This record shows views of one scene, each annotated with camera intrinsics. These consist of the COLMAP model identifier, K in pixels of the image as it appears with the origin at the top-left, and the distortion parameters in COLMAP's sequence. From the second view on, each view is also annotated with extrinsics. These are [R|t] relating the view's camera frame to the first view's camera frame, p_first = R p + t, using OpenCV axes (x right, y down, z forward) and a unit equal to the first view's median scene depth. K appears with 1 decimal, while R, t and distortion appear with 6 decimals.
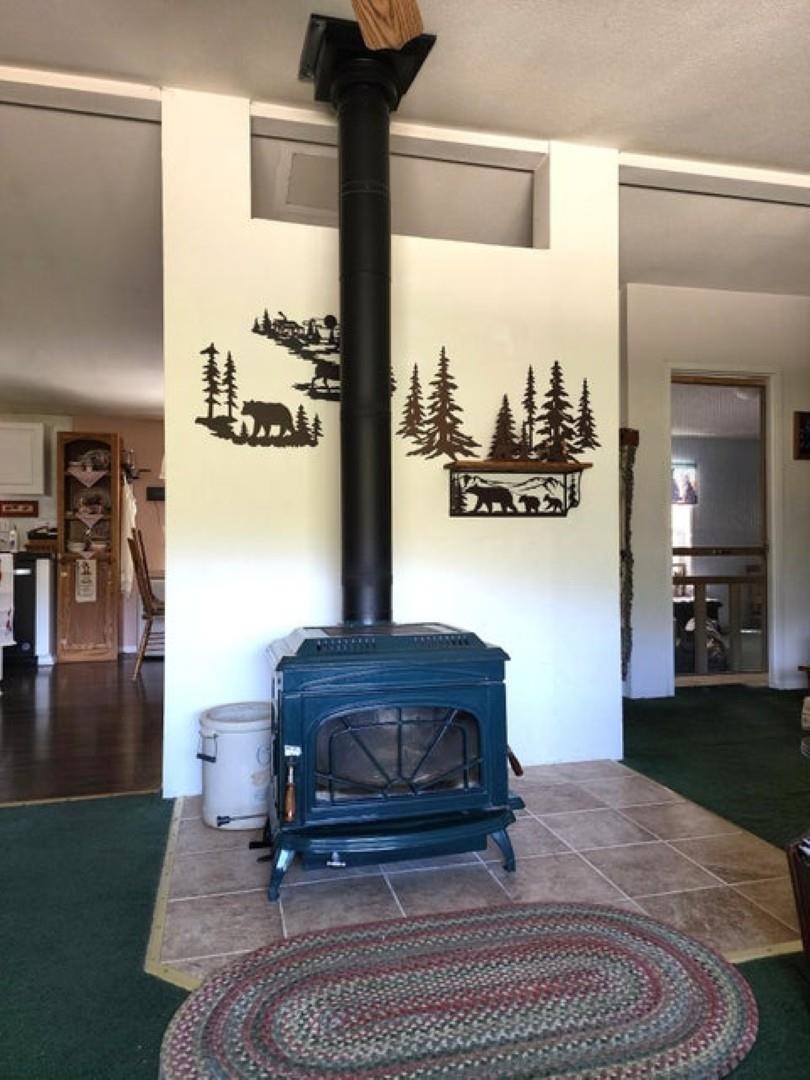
lens RADIAL K [[716.8, 0, 428.6], [0, 716.8, 540.9], [0, 0, 1]] dist [0.048706, -0.028148]
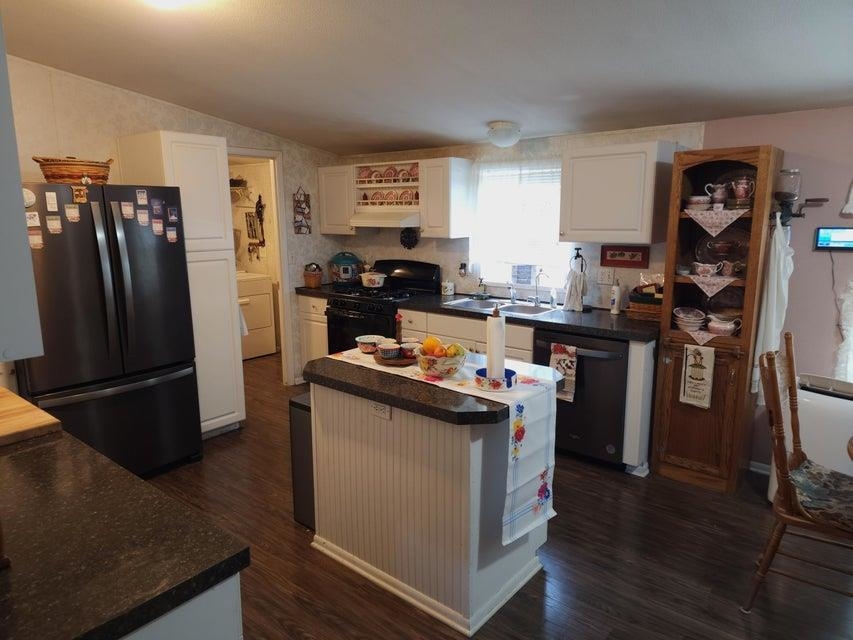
lens RADIAL K [[566.1, 0, 425.9], [0, 566.1, 321.6], [0, 0, 1]] dist [0.048706, -0.028148]
pose [[0.590568, 0.157177, -0.791533, -0.202607], [0.000648, 0.980756, 0.195235, -0.098424], [0.806987, -0.115813, 0.579102, 0.480496]]
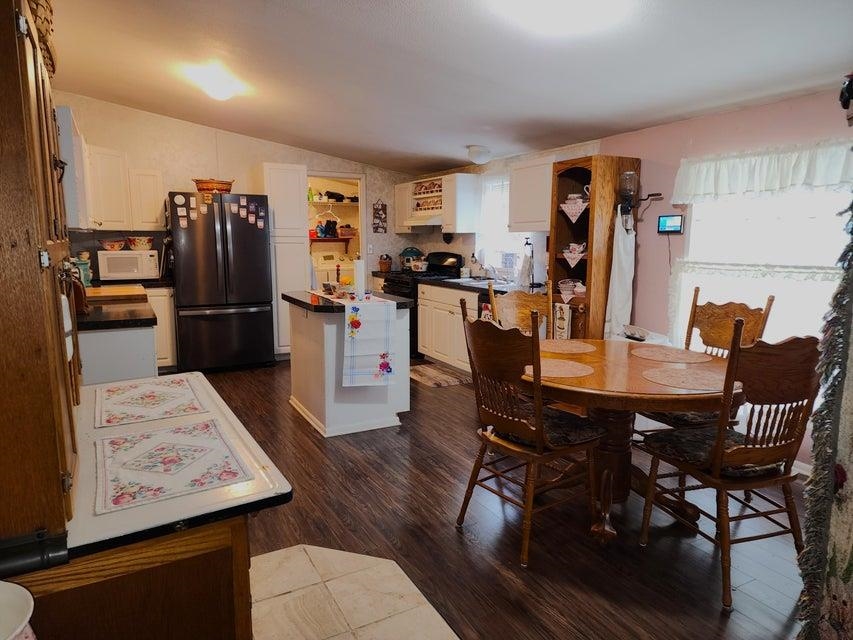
lens RADIAL K [[566.1, 0, 429.6], [0, 566.1, 324.5], [0, 0, 1]] dist [0.048706, -0.028148]
pose [[0.238355, 0.152930, -0.959062, 0.171483], [-0.006625, 0.987757, 0.155859, -0.057381], [0.971155, -0.030796, 0.236450, 0.654953]]
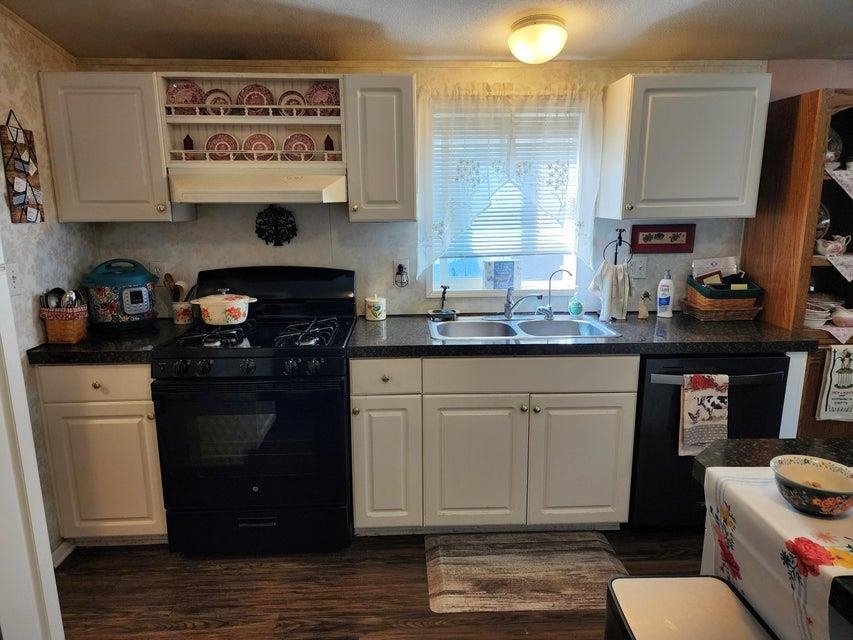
lens RADIAL K [[566.1, 0, 418.0], [0, 566.1, 328.1], [0, 0, 1]] dist [0.048706, -0.028148]
pose [[0.976979, 0.046883, -0.208122, -0.678421], [-0.000410, 0.975965, 0.217928, -0.076117], [0.213337, -0.212826, 0.953516, 0.526261]]
